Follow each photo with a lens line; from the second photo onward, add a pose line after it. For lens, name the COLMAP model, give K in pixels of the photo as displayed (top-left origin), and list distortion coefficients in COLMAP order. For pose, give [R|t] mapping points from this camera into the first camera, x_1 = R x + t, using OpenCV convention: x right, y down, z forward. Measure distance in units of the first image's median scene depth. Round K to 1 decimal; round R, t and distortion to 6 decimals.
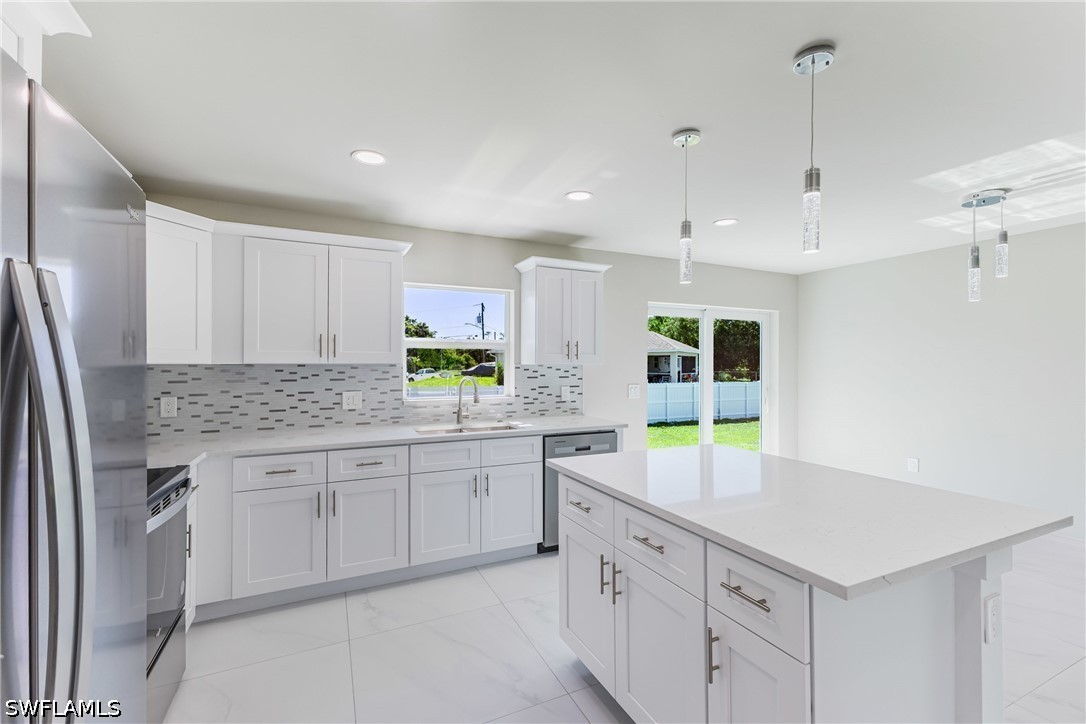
lens RADIAL K [[466.5, 0, 551.3], [0, 466.5, 358.3], [0, 0, 1]] dist [0.007279, -0.002475]
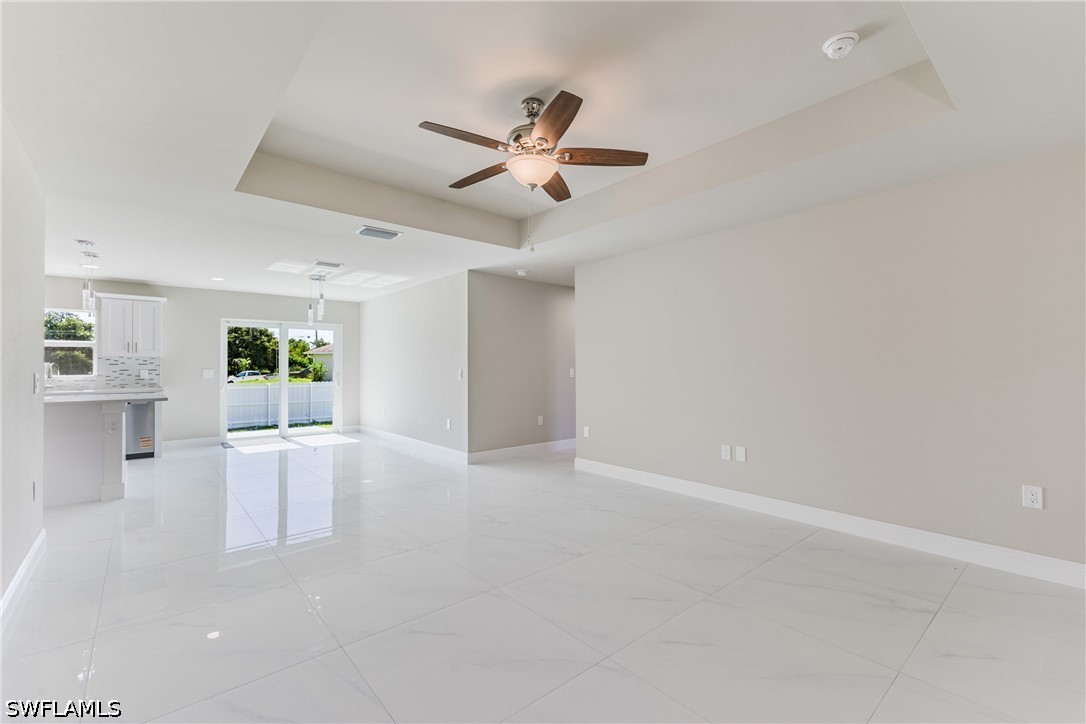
lens RADIAL K [[466.5, 0, 557.7], [0, 466.5, 365.9], [0, 0, 1]] dist [0.007279, -0.002475]
pose [[0.963777, -0.001061, 0.266707, 1.183336], [-0.001596, 0.999951, 0.009747, 0.033080], [-0.266705, -0.009819, 0.963728, -1.155721]]
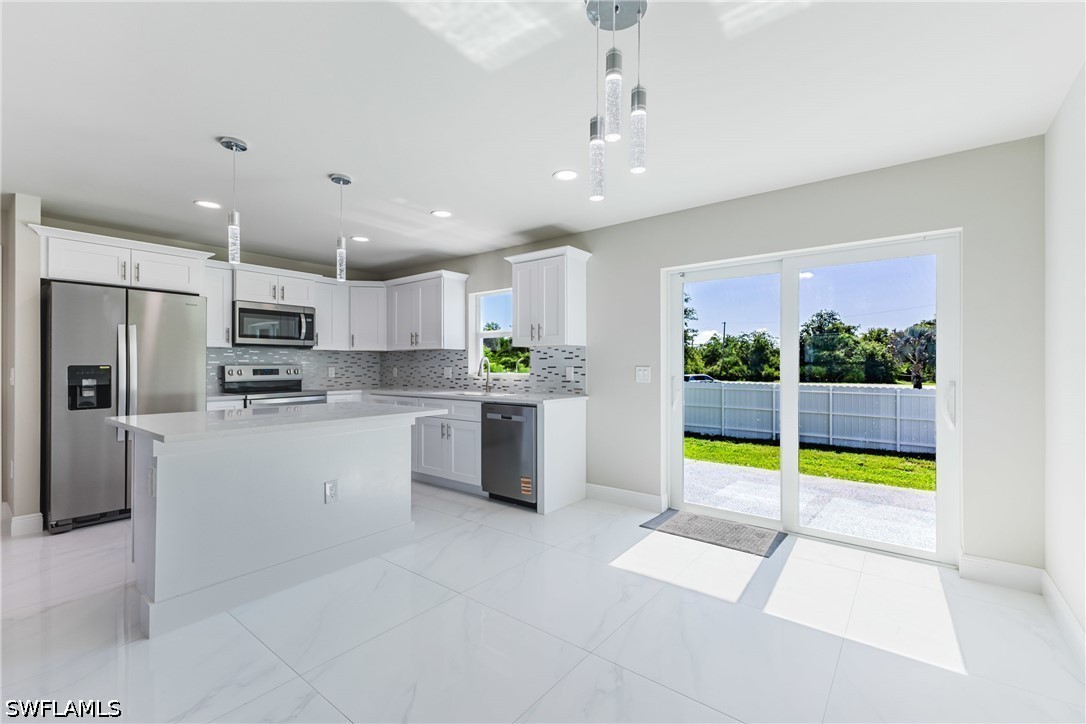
lens RADIAL K [[466.5, 0, 545.0], [0, 466.5, 362.3], [0, 0, 1]] dist [0.007279, -0.002475]
pose [[0.432891, -0.007917, -0.901411, 1.147346], [0.012716, 0.999916, -0.002675, 0.061996], [0.901356, -0.010304, 0.432956, 0.590255]]
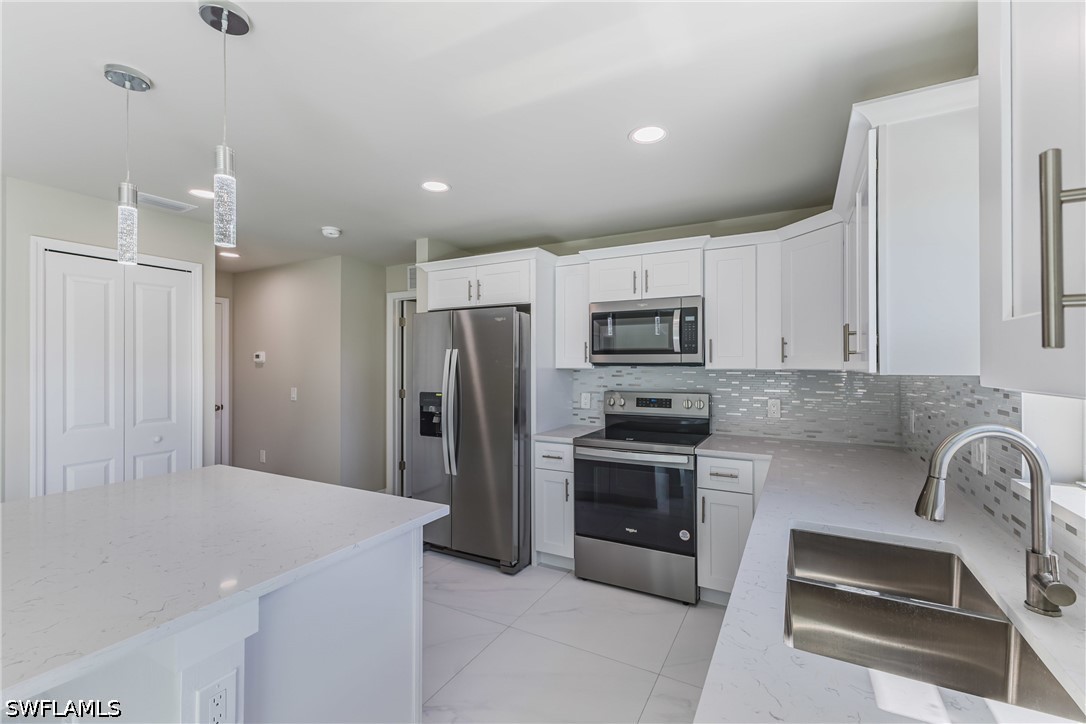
lens RADIAL K [[466.5, 0, 553.1], [0, 466.5, 360.4], [0, 0, 1]] dist [0.007279, -0.002475]
pose [[-0.810412, -0.007532, -0.585813, 0.184502], [0.005216, 0.999785, -0.020071, 0.006484], [0.585838, -0.019321, -0.810198, 1.109008]]
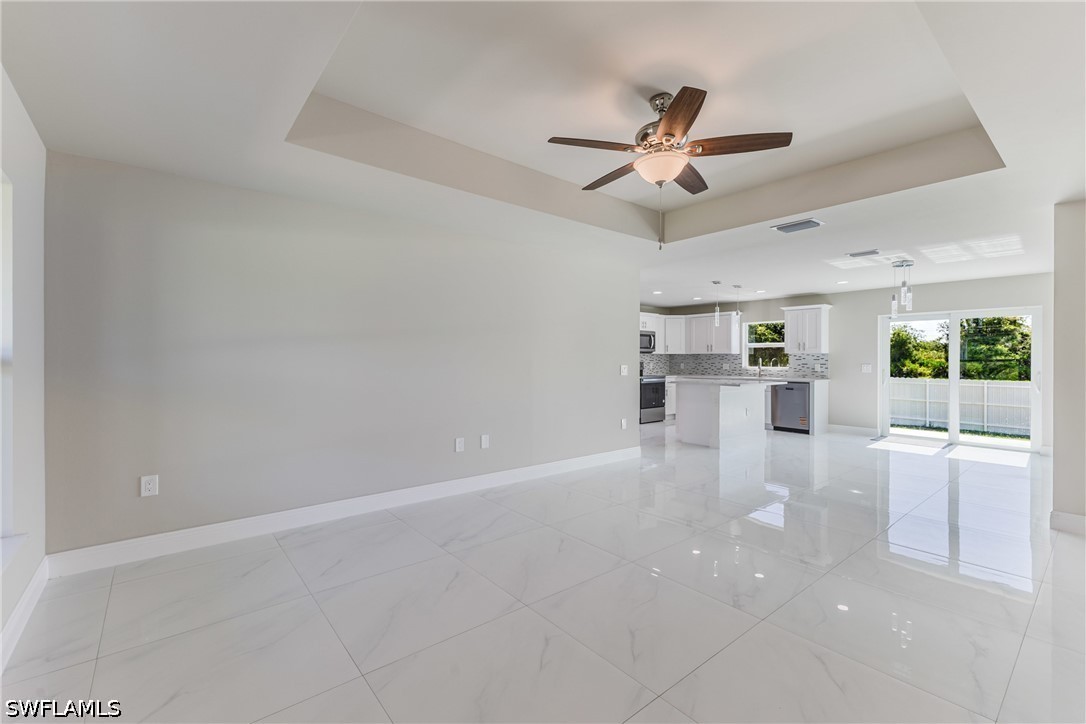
lens RADIAL K [[466.5, 0, 539.7], [0, 466.5, 357.0], [0, 0, 1]] dist [0.007279, -0.002475]
pose [[0.226077, -0.005277, -0.974095, 2.077221], [0.009391, 0.999951, -0.003238, 0.029583], [0.974064, -0.008416, 0.226116, -0.756150]]
